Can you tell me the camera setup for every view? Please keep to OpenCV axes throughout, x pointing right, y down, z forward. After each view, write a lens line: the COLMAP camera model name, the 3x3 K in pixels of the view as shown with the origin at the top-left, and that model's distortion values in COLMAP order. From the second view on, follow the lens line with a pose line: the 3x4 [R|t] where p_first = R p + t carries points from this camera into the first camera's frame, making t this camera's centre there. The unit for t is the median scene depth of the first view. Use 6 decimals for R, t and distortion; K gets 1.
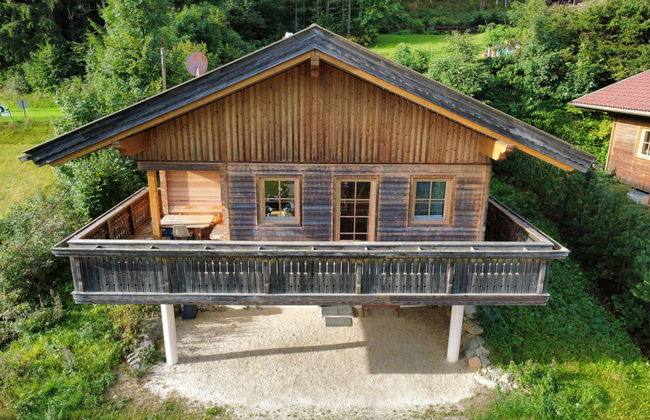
lens RADIAL K [[471.4, 0, 323.8], [0, 471.4, 209.5], [0, 0, 1]] dist [0.003007, 0.001255]
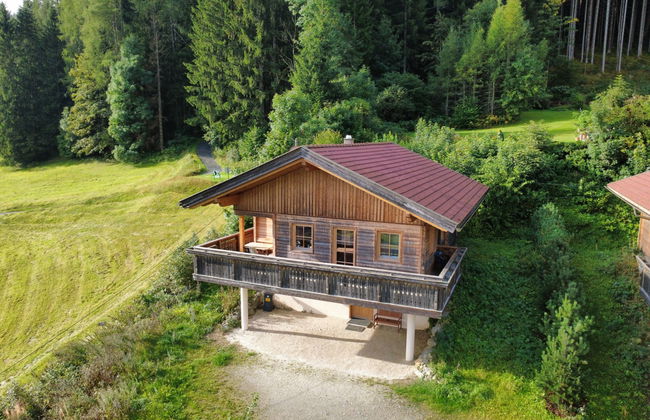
lens RADIAL K [[471.4, 0, 328.3], [0, 471.4, 208.5], [0, 0, 1]] dist [0.003007, 0.001255]
pose [[0.914952, 0.060003, -0.399078, 0.653063], [-0.111970, 0.987805, -0.108189, 0.050103], [0.387719, 0.143673, 0.910512, -0.527178]]
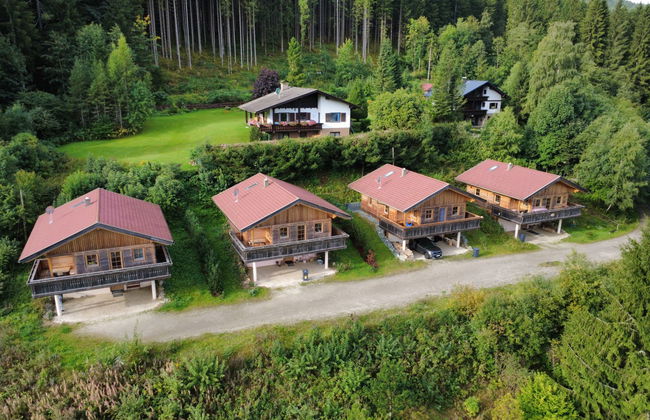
lens RADIAL K [[471.4, 0, 326.7], [0, 471.4, 208.6], [0, 0, 1]] dist [0.003007, 0.001255]
pose [[0.917235, -0.105844, 0.384028, 0.194774], [0.104853, 0.994208, 0.023583, -0.292896], [-0.384299, 0.018636, 0.923020, -2.817175]]
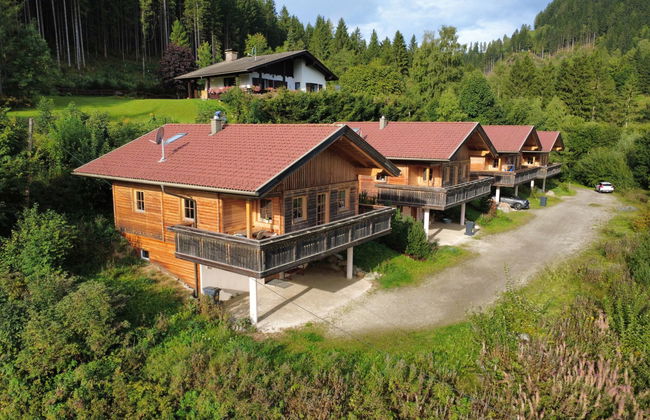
lens RADIAL K [[471.4, 0, 325.9], [0, 471.4, 210.2], [0, 0, 1]] dist [0.003007, 0.001255]
pose [[0.587032, -0.135573, 0.798131, -1.497943], [0.219822, 0.975532, 0.004026, 0.003959], [-0.779148, 0.173083, 0.602470, -0.210058]]
